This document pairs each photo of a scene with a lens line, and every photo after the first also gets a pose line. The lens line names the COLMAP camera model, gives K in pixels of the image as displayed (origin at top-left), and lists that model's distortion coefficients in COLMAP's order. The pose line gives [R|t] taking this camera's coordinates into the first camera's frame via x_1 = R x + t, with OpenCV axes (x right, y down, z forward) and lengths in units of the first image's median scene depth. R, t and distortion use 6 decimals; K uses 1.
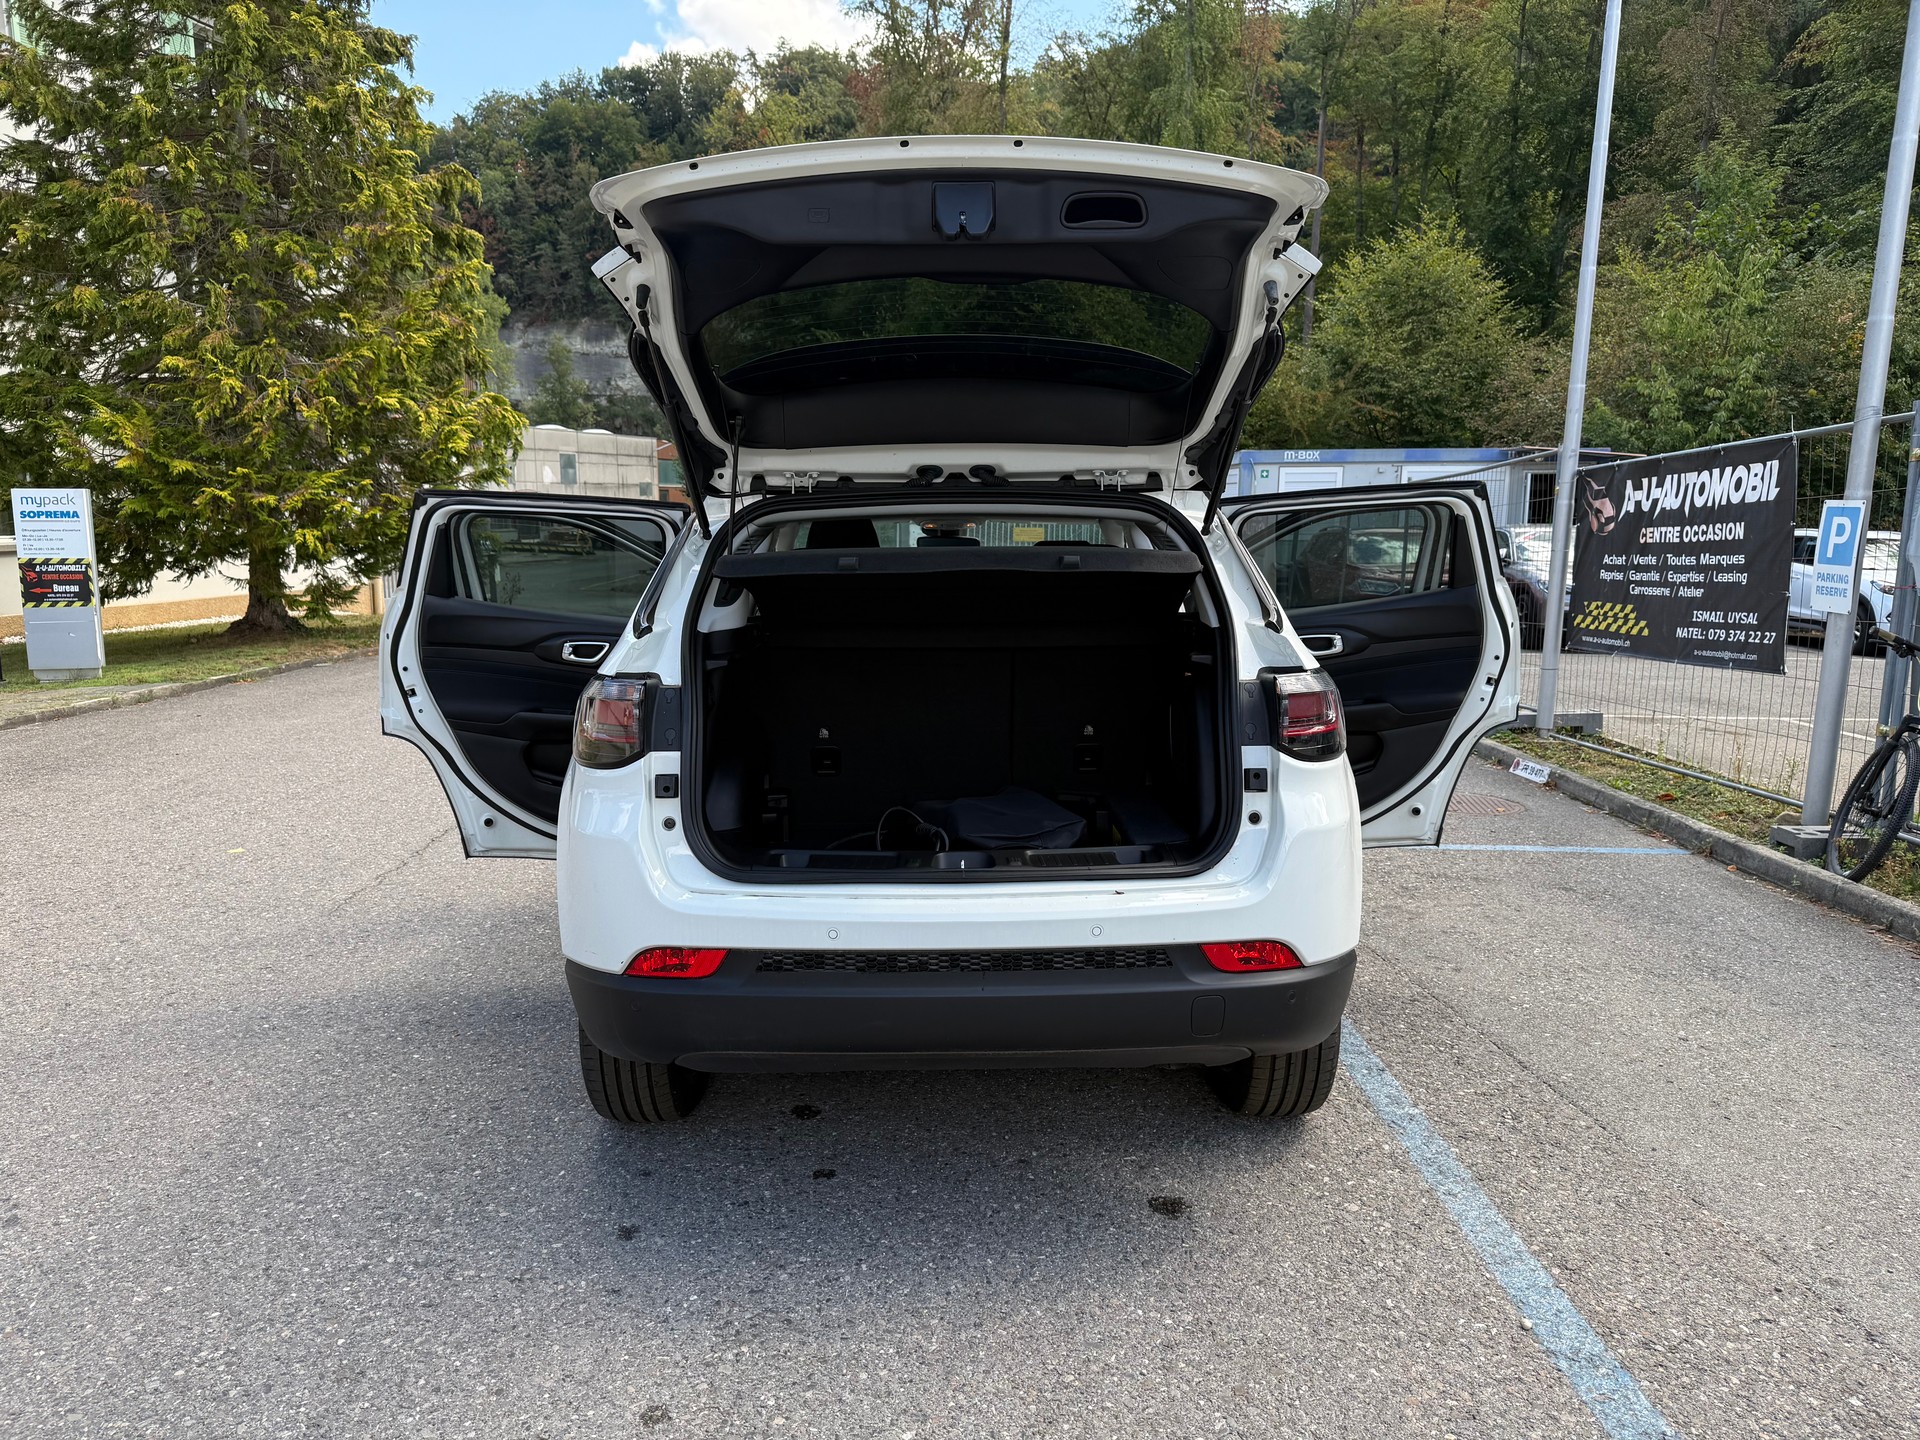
lens RADIAL K [[1354.7, 0, 970.8], [0, 1354.7, 703.3], [0, 0, 1]] dist [0.014205, -0.020232]
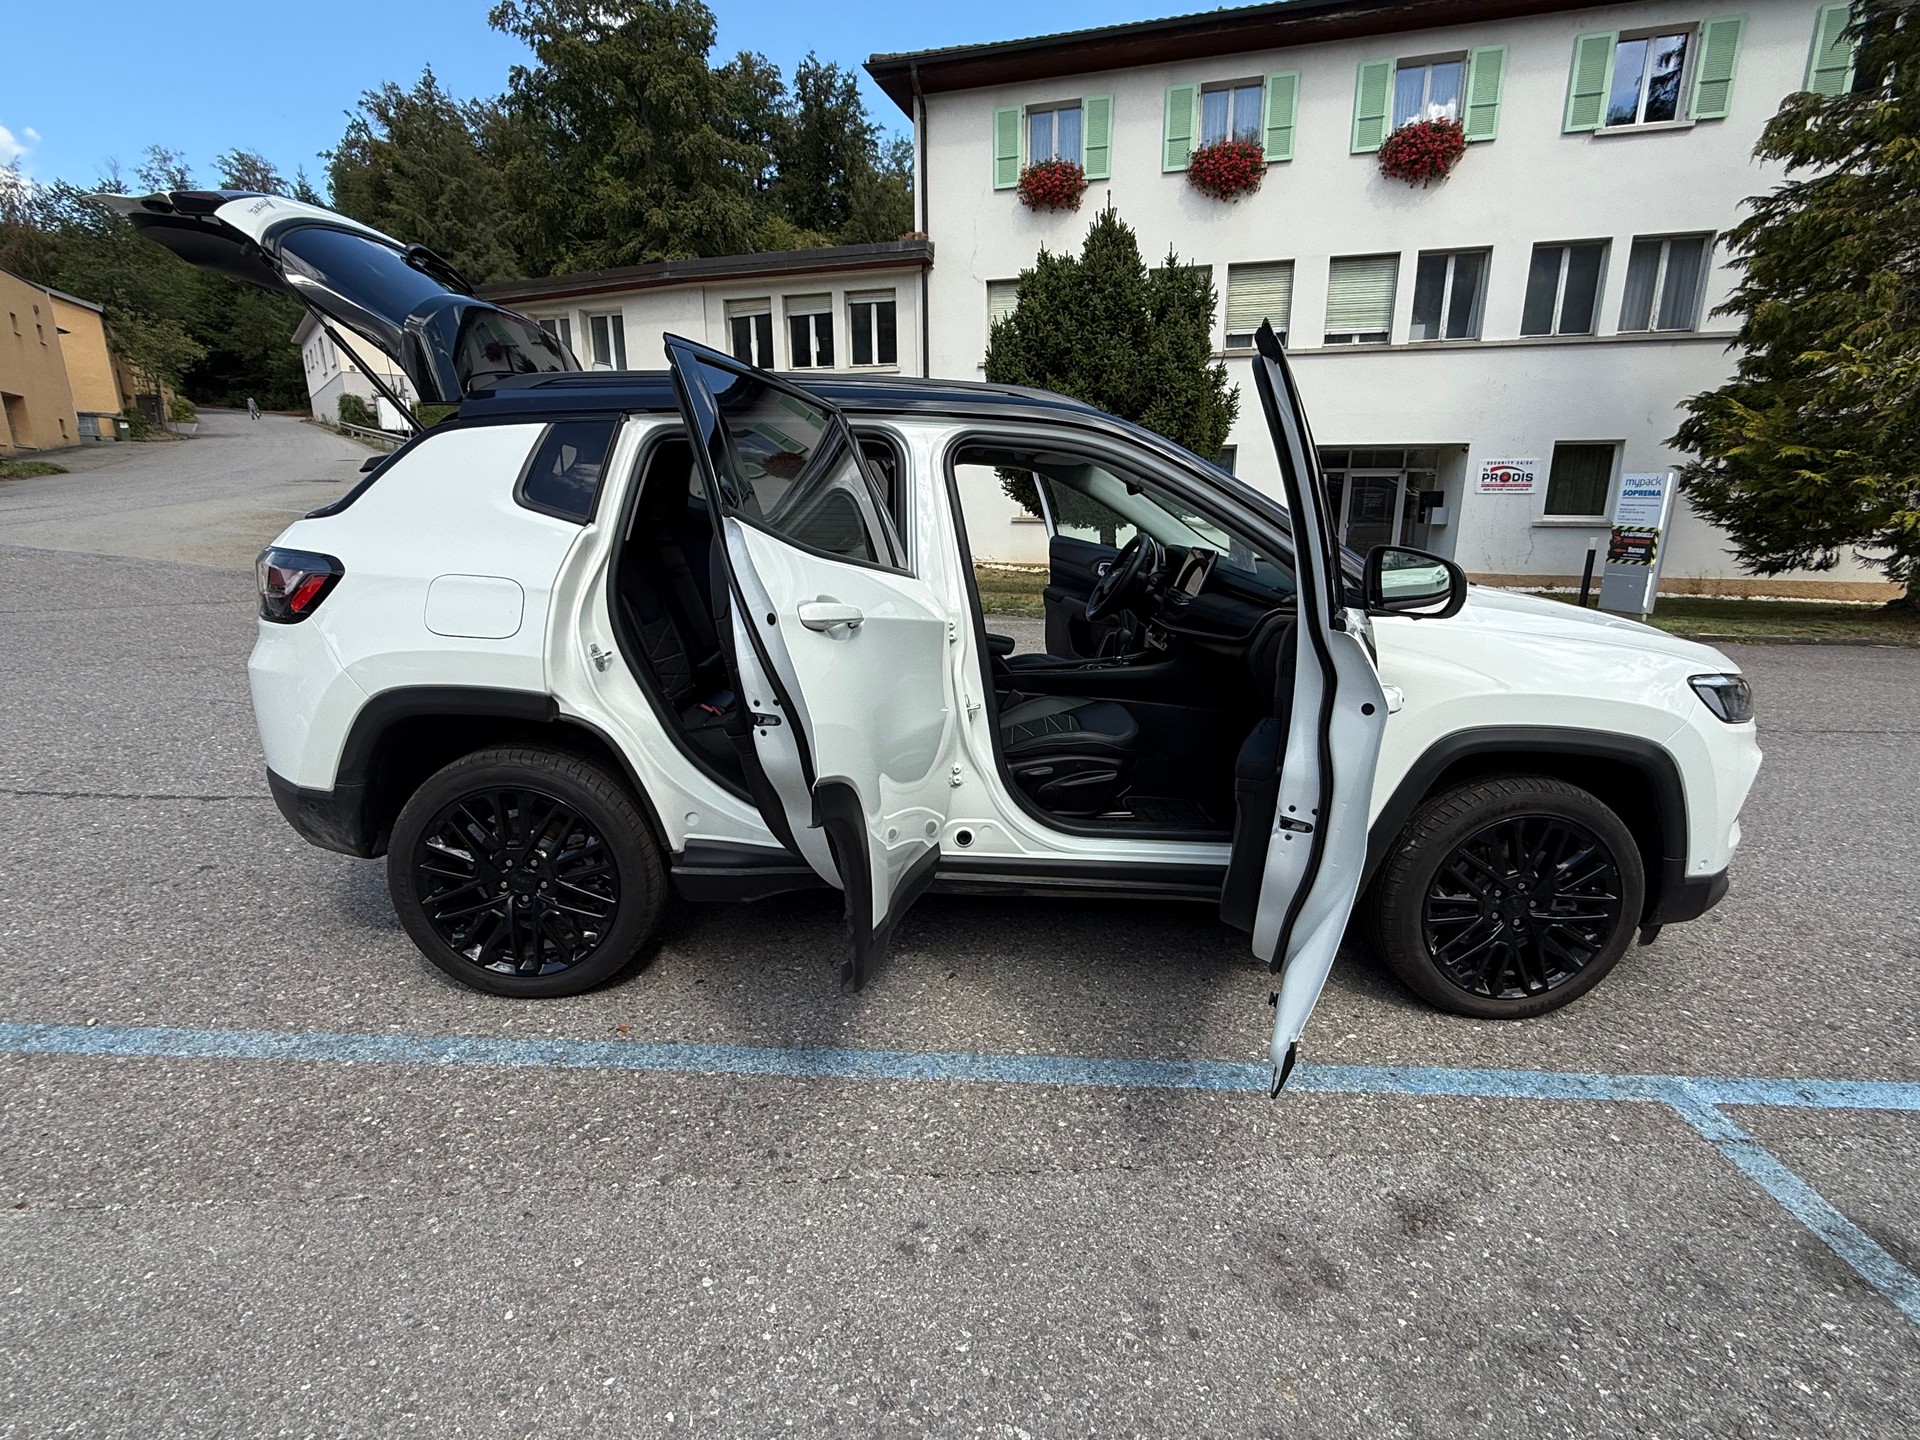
lens RADIAL K [[918.4, 0, 956.0], [0, 918.4, 711.8], [0, 0, 1]] dist [-0.000330, -0.000423]
pose [[-0.002366, 0.231139, -0.972918, 0.165896], [-0.153796, 0.961261, 0.228744, -0.025297], [0.988100, 0.150172, 0.033274, 0.239716]]
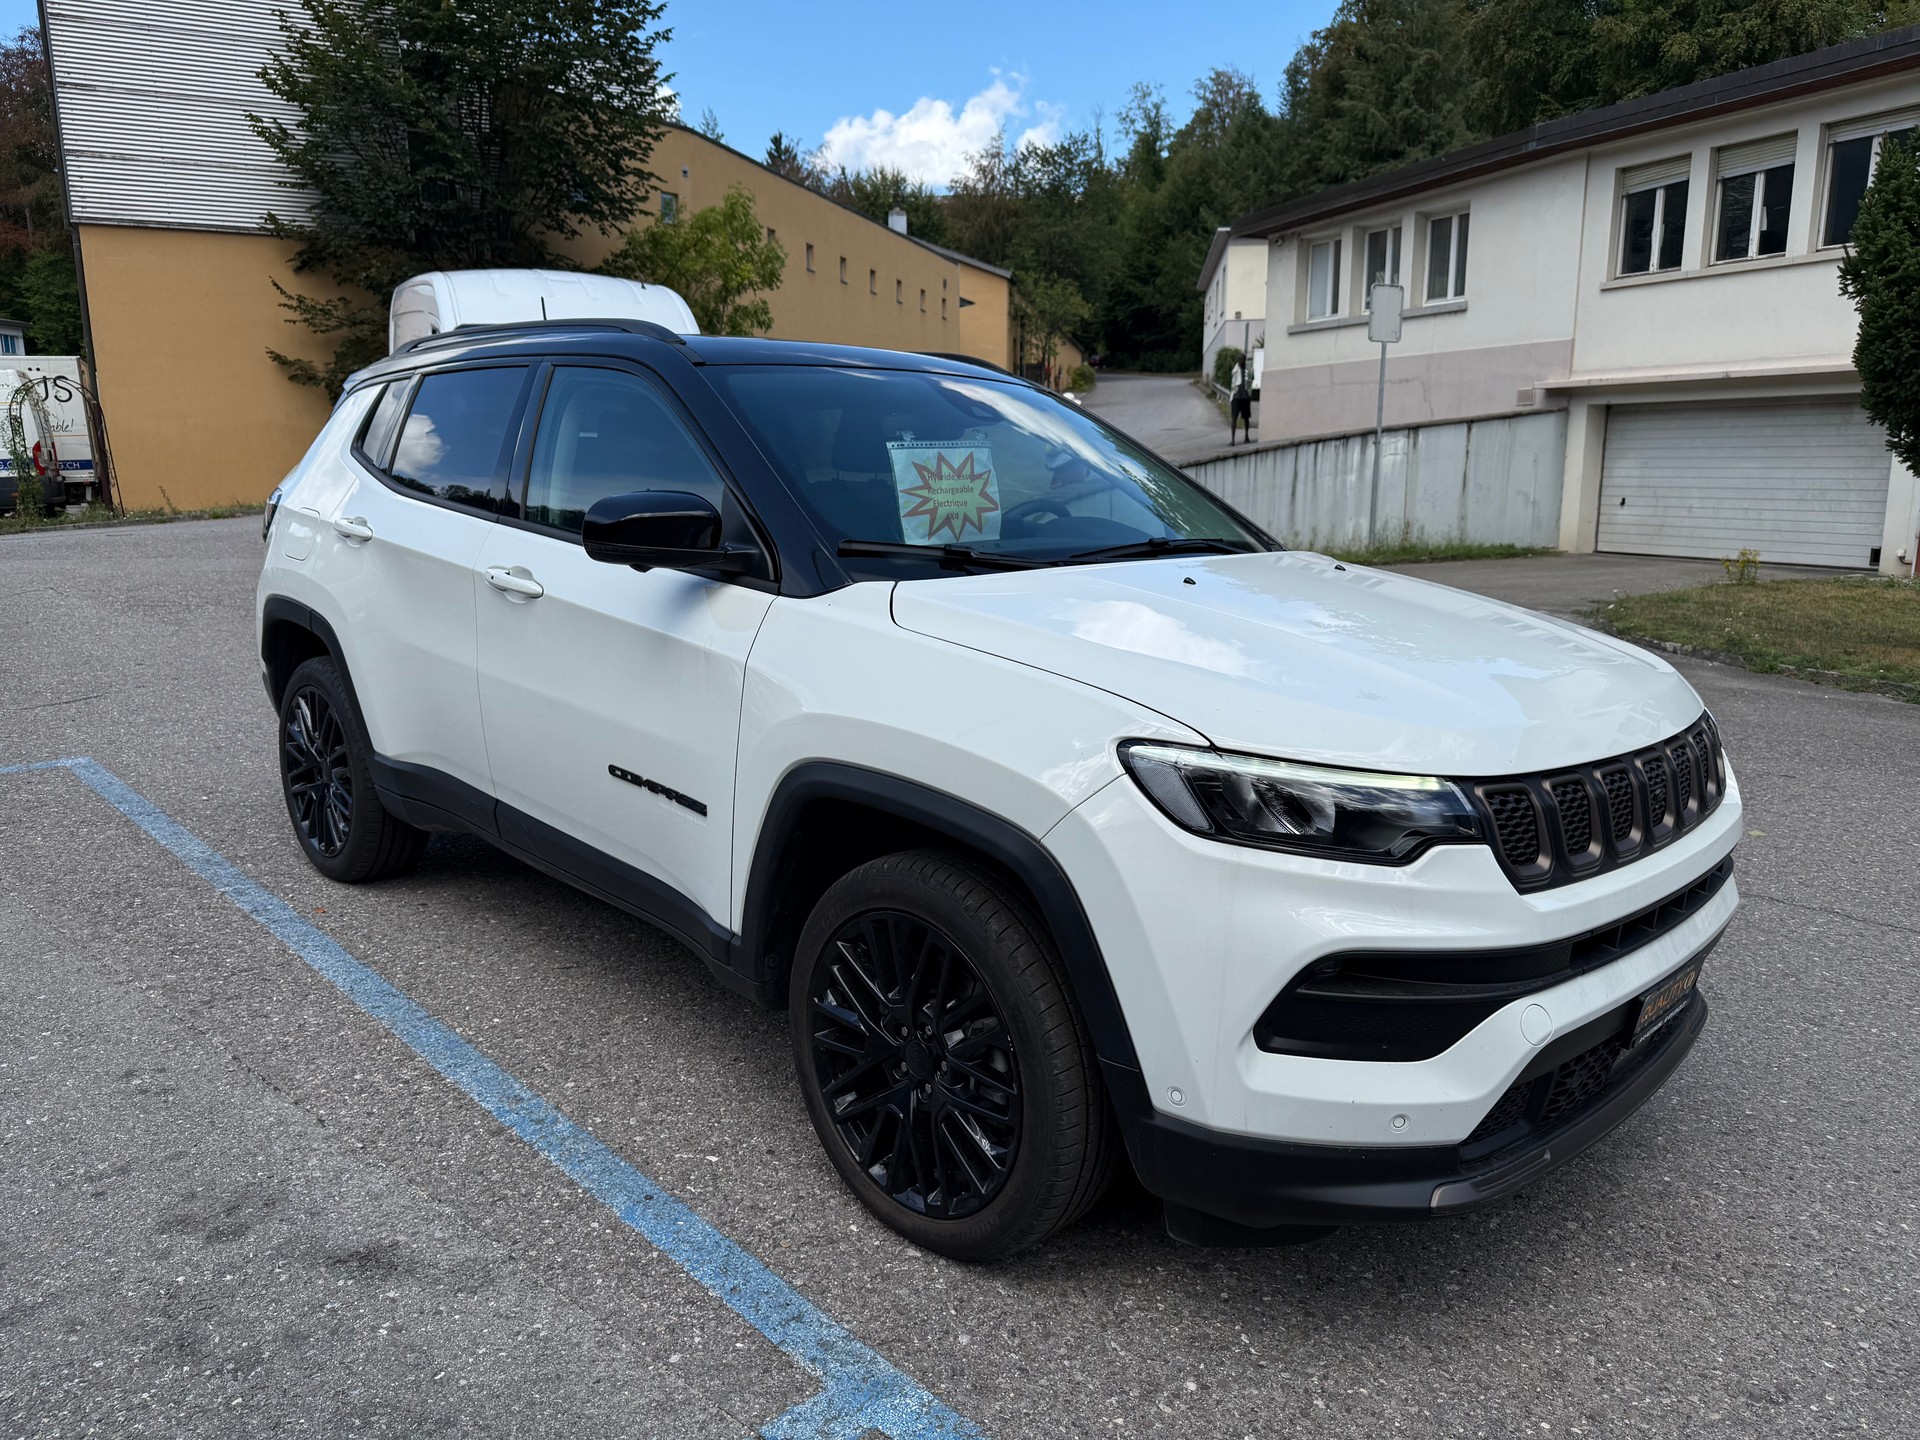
lens RADIAL K [[1354.7, 0, 951.3], [0, 1354.7, 726.3], [0, 0, 1]] dist [0.014205, -0.020232]
pose [[-0.721322, 0.127107, -0.680837, 0.122368], [-0.108736, 0.950042, 0.292568, -0.047288], [0.684011, 0.285067, -0.671465, 0.406774]]
